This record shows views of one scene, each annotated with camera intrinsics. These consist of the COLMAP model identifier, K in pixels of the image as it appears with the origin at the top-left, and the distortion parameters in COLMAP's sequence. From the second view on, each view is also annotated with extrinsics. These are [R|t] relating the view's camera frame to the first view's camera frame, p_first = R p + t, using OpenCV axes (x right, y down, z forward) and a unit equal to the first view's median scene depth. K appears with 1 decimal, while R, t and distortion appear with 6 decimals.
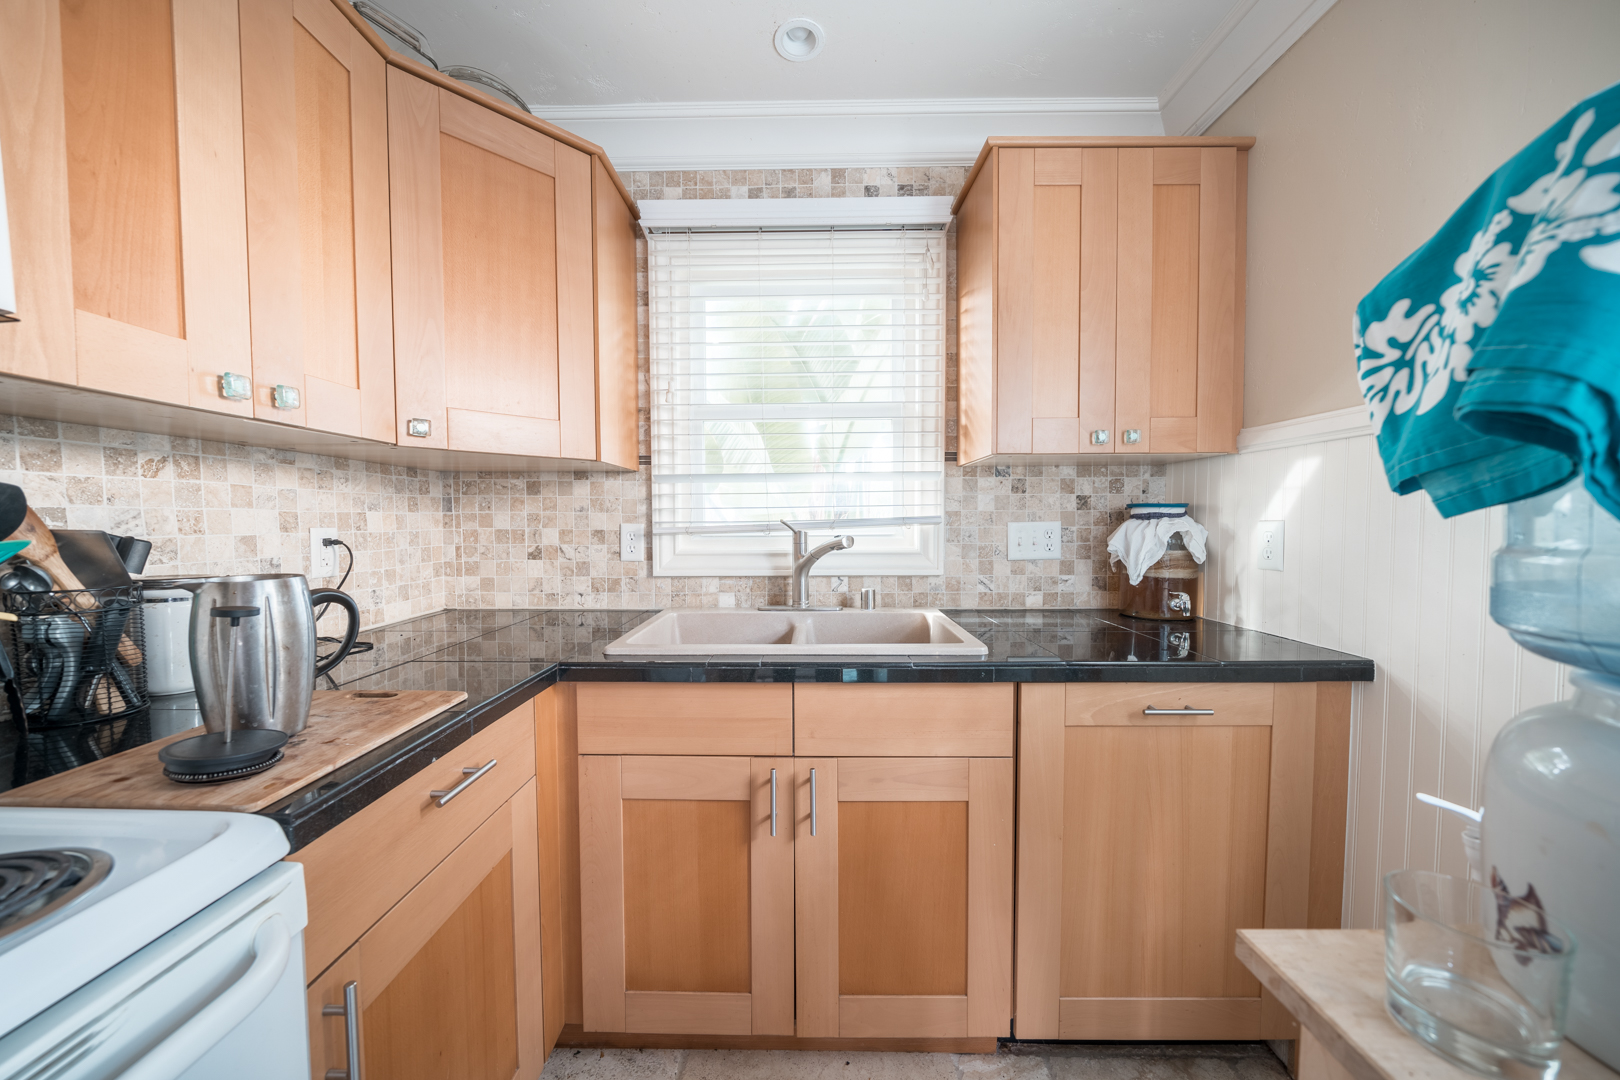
lens RADIAL K [[555.8, 0, 810.7], [0, 555.8, 537.6], [0, 0, 1]] dist [-0.009205, 0.000034]
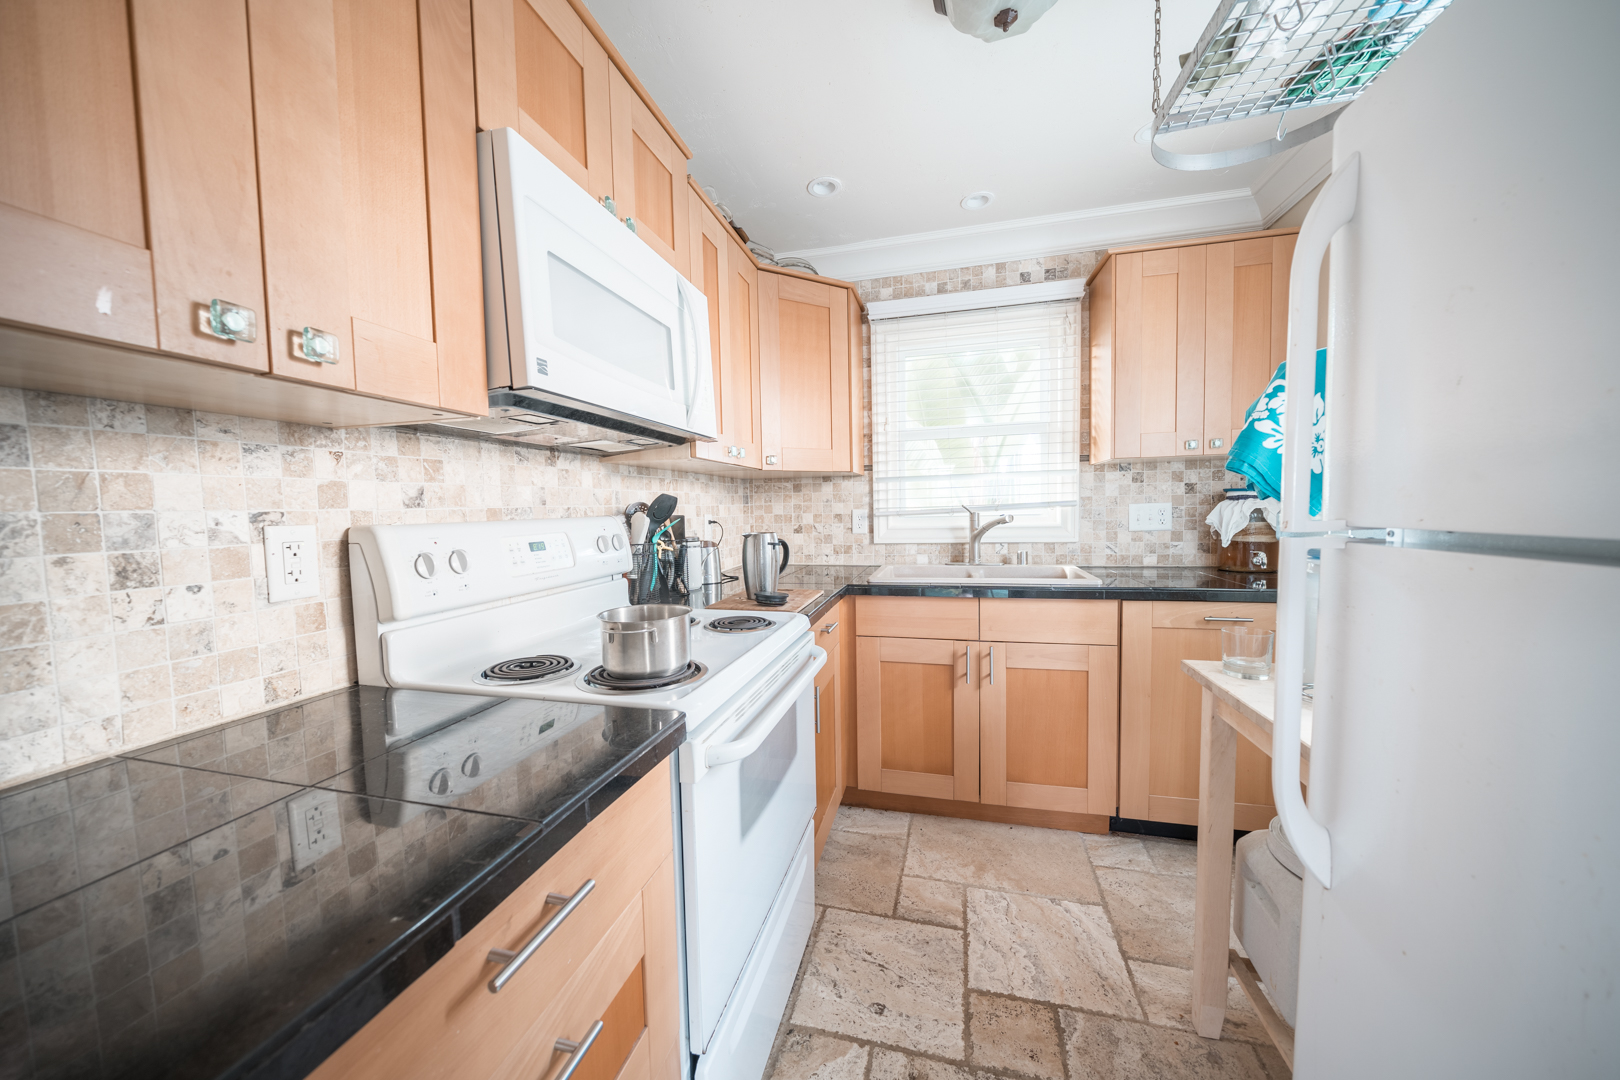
lens RADIAL K [[555.8, 0, 806.0], [0, 555.8, 542.5], [0, 0, 1]] dist [-0.009205, 0.000034]
pose [[0.968359, -0.002826, -0.249547, -0.086492], [0.011194, 0.999421, 0.032118, 0.016295], [0.249312, -0.033896, 0.967830, -0.574745]]
